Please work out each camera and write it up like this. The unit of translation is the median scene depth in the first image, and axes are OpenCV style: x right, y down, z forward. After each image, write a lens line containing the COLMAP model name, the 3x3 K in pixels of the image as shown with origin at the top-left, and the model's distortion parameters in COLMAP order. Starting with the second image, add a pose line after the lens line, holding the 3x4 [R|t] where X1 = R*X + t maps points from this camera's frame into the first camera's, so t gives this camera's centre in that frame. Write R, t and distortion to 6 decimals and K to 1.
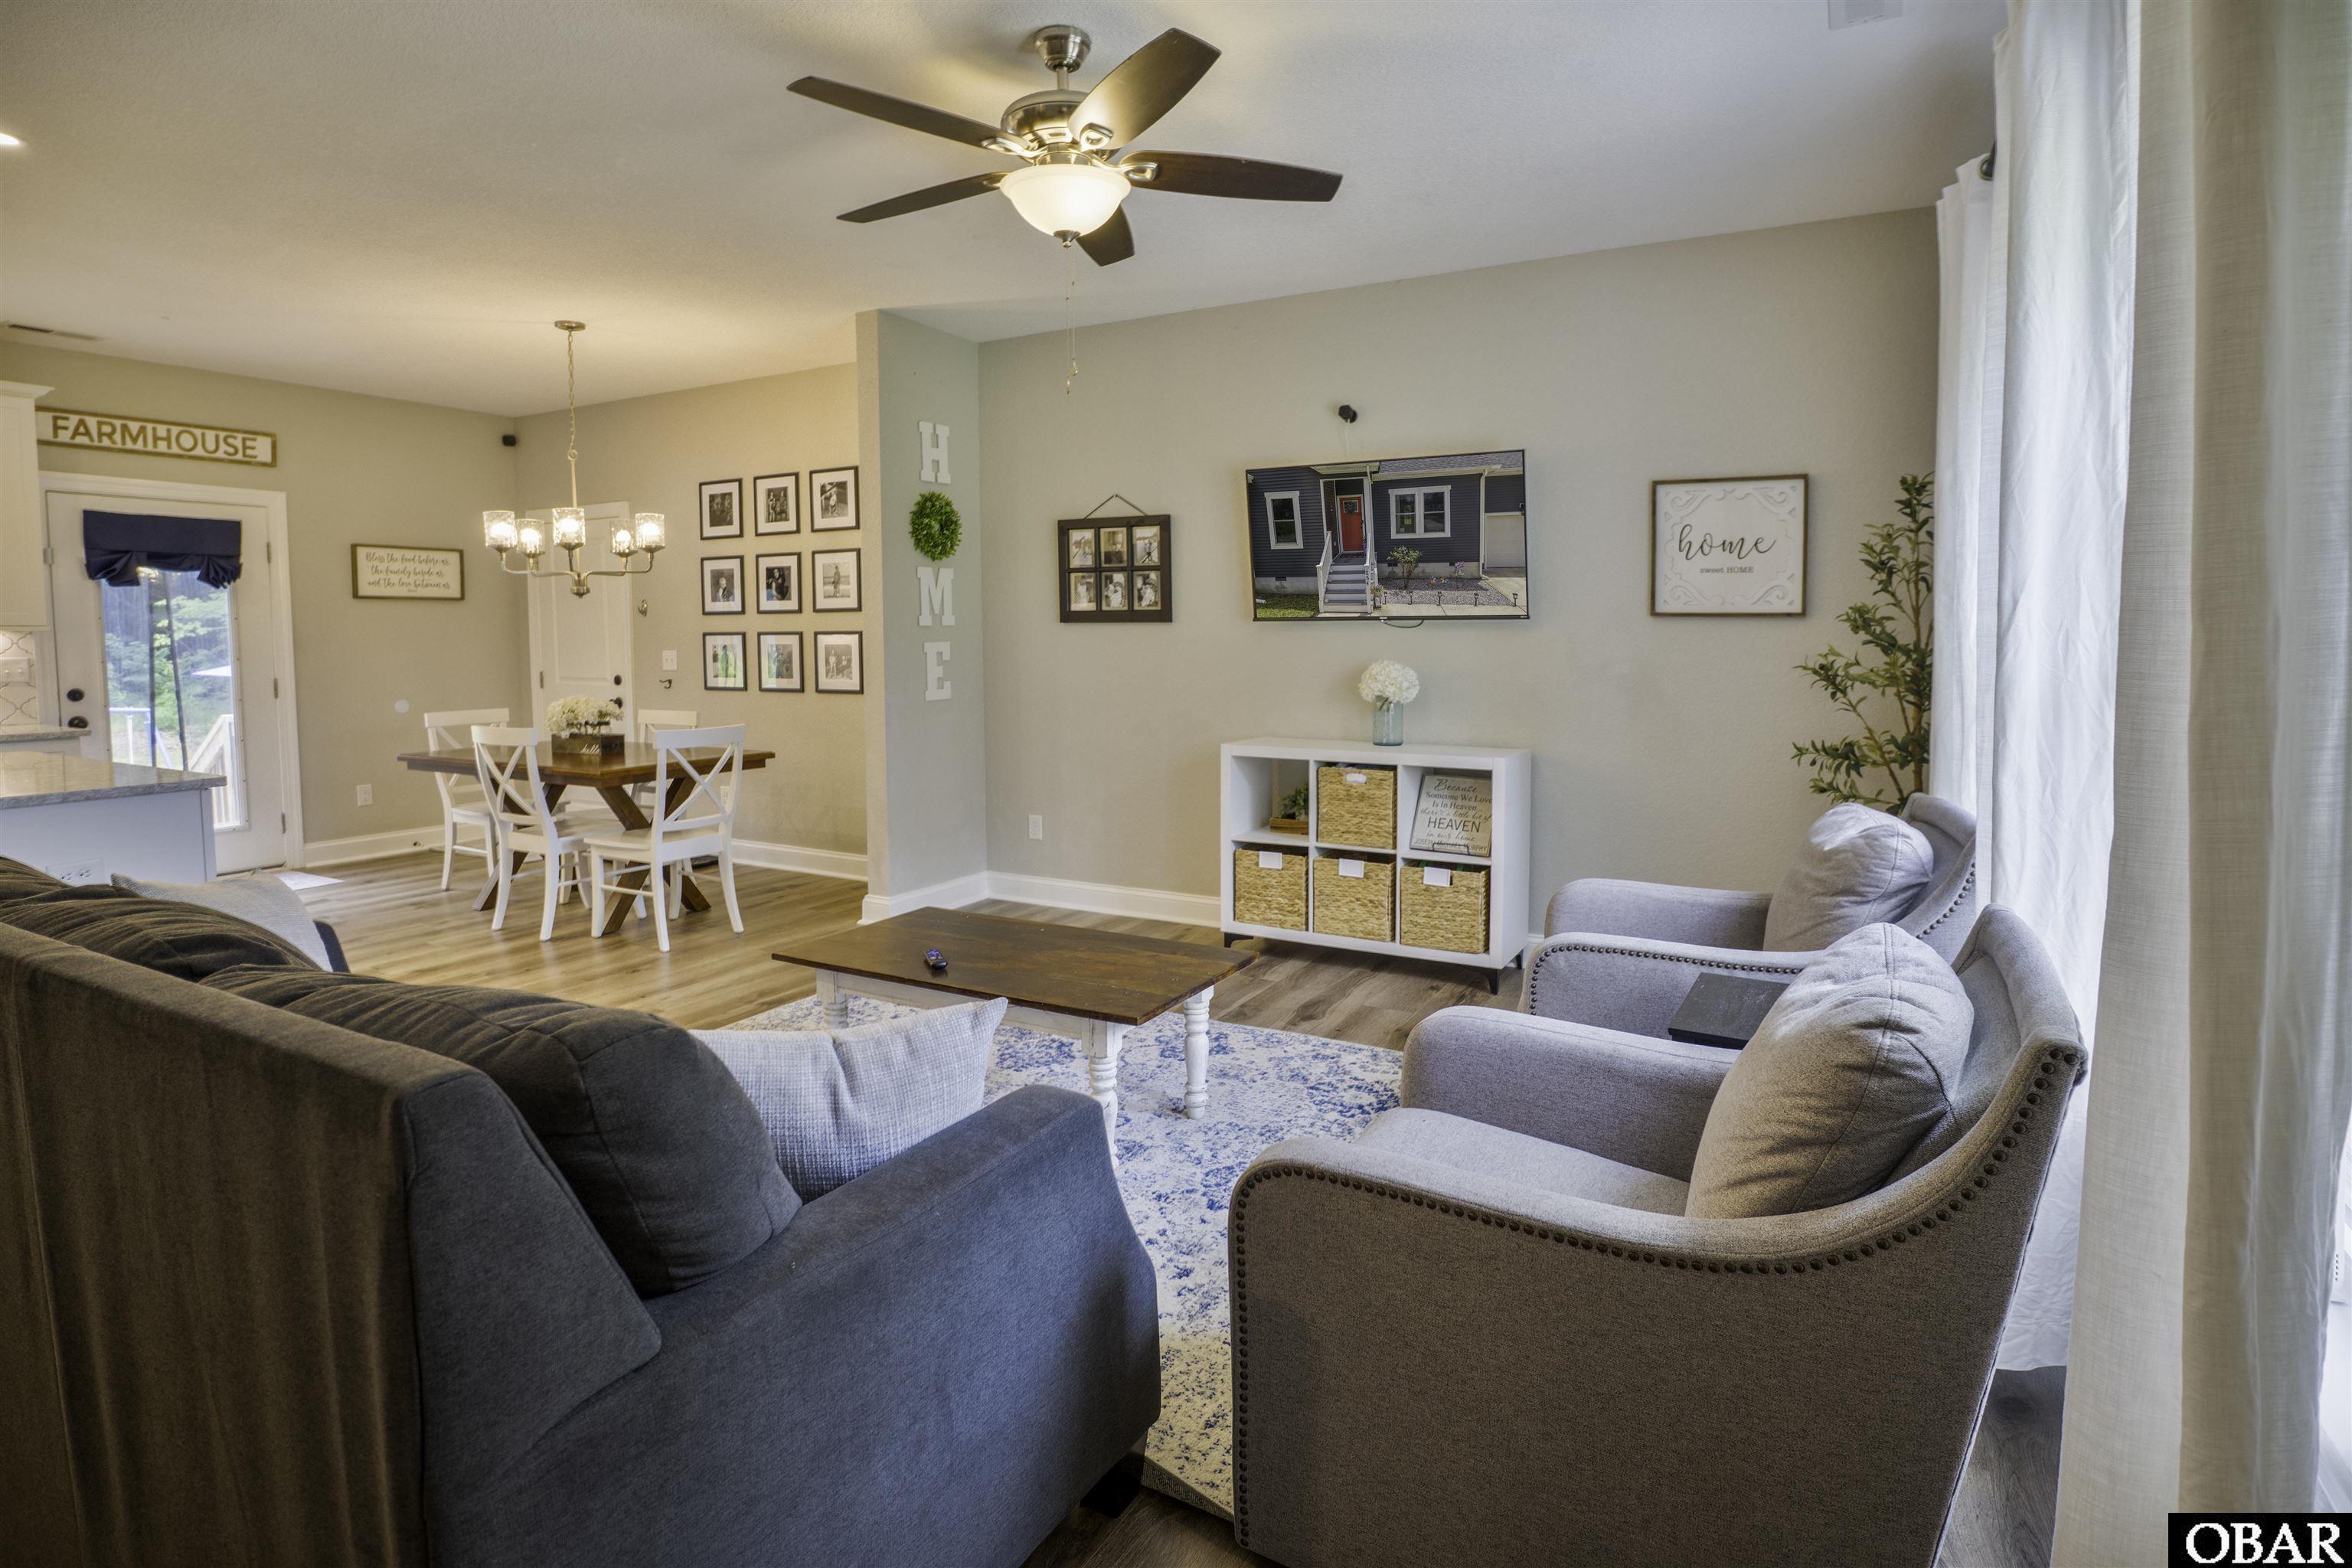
lens RADIAL K [[1158.8, 0, 1173.5], [0, 1158.8, 727.5], [0, 0, 1]] dist [-0.064708, 0.000764]
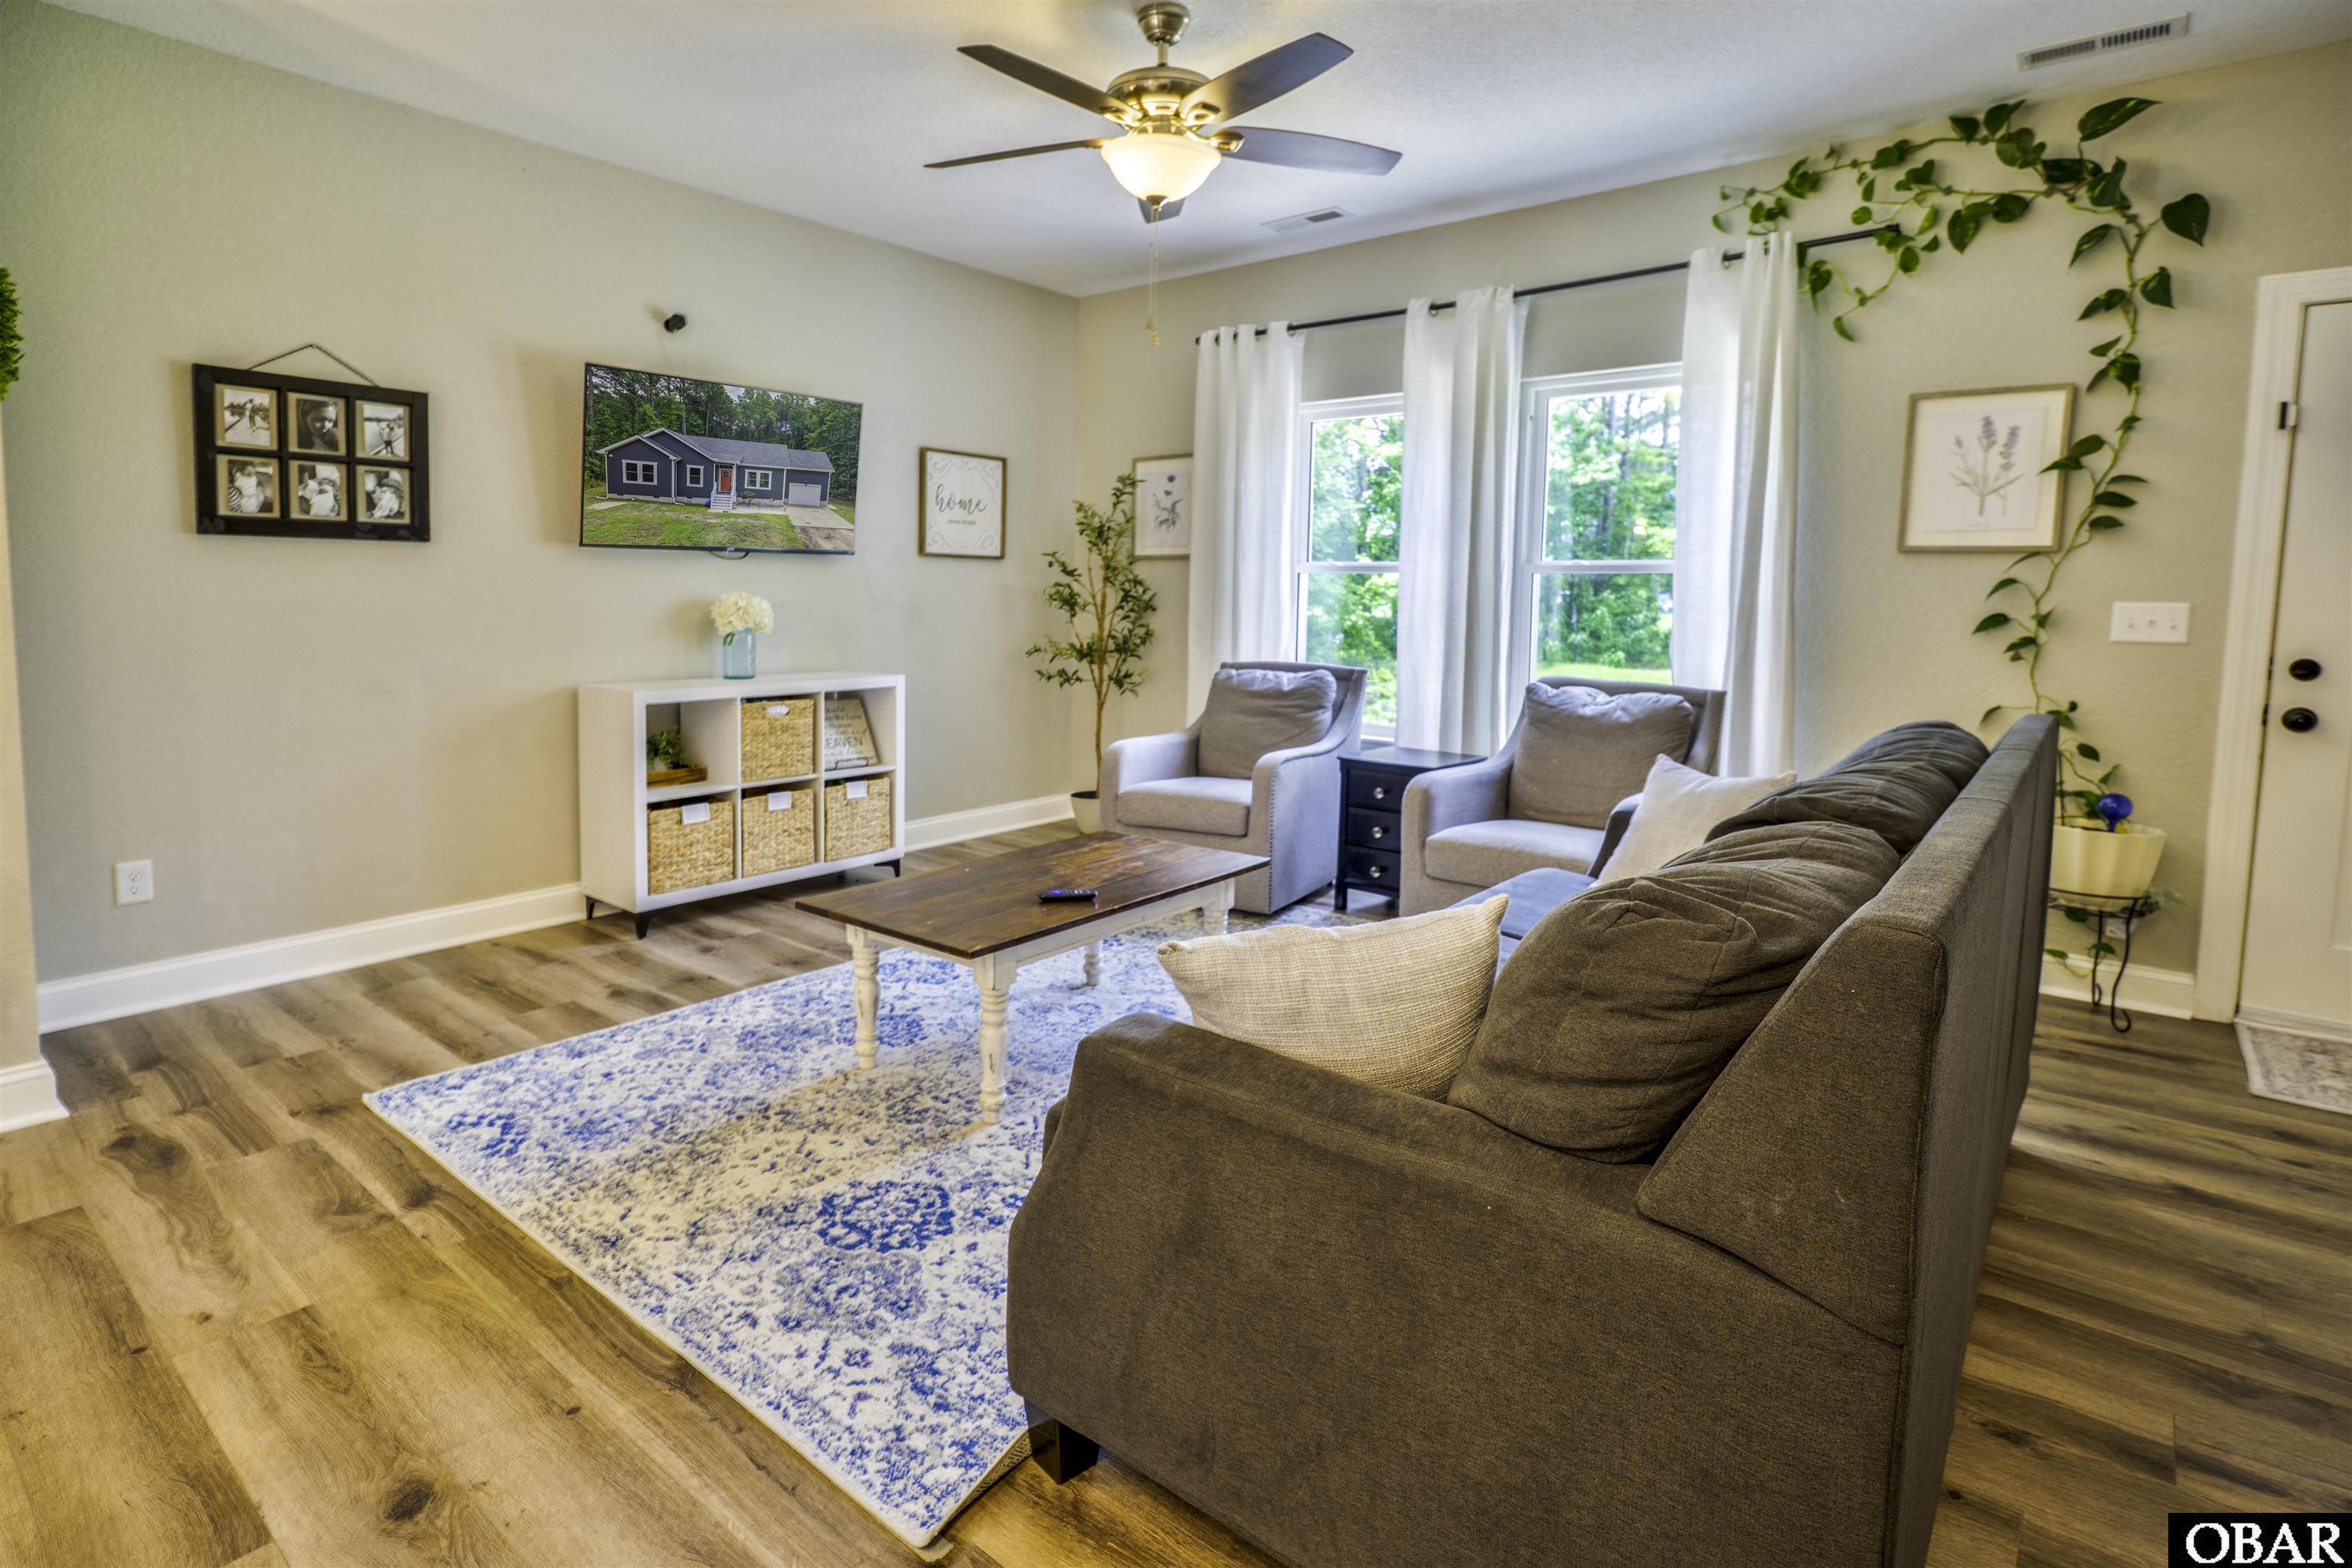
lens RADIAL K [[1176.7, 0, 1135.8], [0, 1176.7, 710.3], [0, 0, 1]] dist [-0.013125, 0.001373]
pose [[0.195756, -0.096522, 0.975891, -0.640142], [0.065159, 0.994225, 0.085265, -0.018666], [-0.978485, 0.046897, 0.200915, 0.412874]]
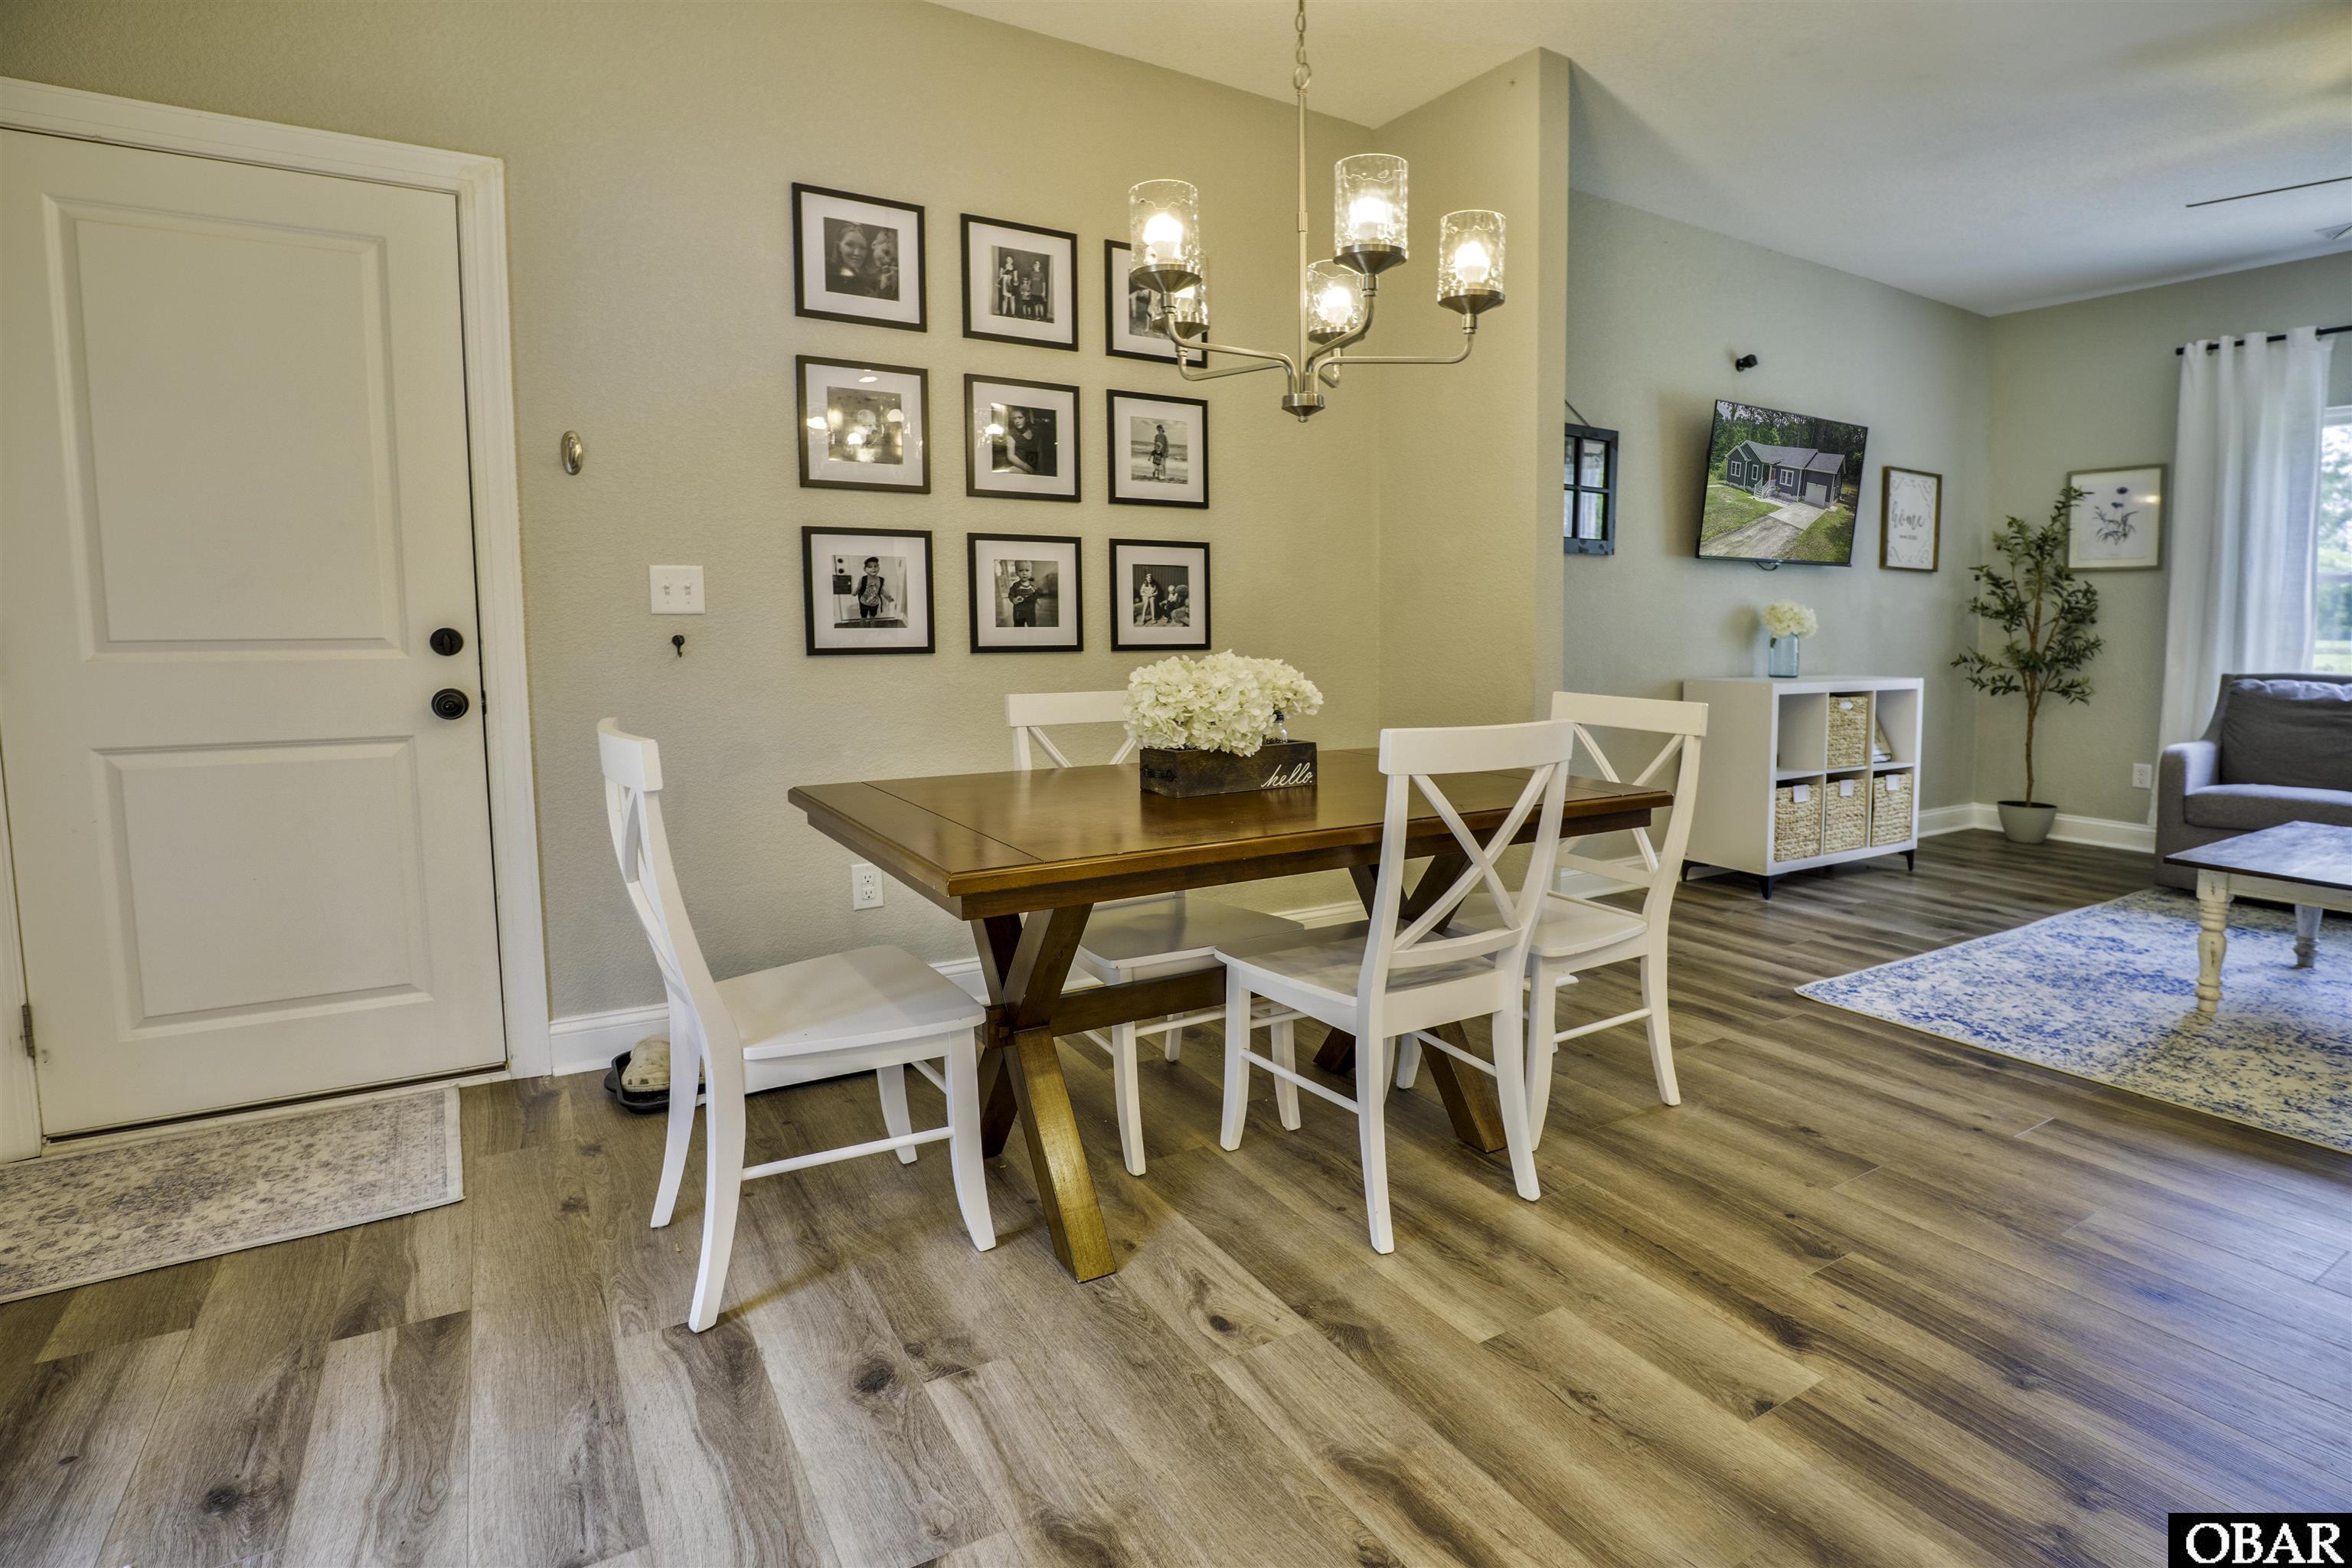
lens RADIAL K [[1187.4, 0, 1145.7], [0, 1187.4, 732.5], [0, 0, 1]] dist [-0.066292, 0.020558]
pose [[0.516322, -0.079594, 0.852688, -0.945014], [0.058361, 0.996627, 0.057692, -0.028008], [-0.854404, 0.019976, 0.519226, 0.833235]]
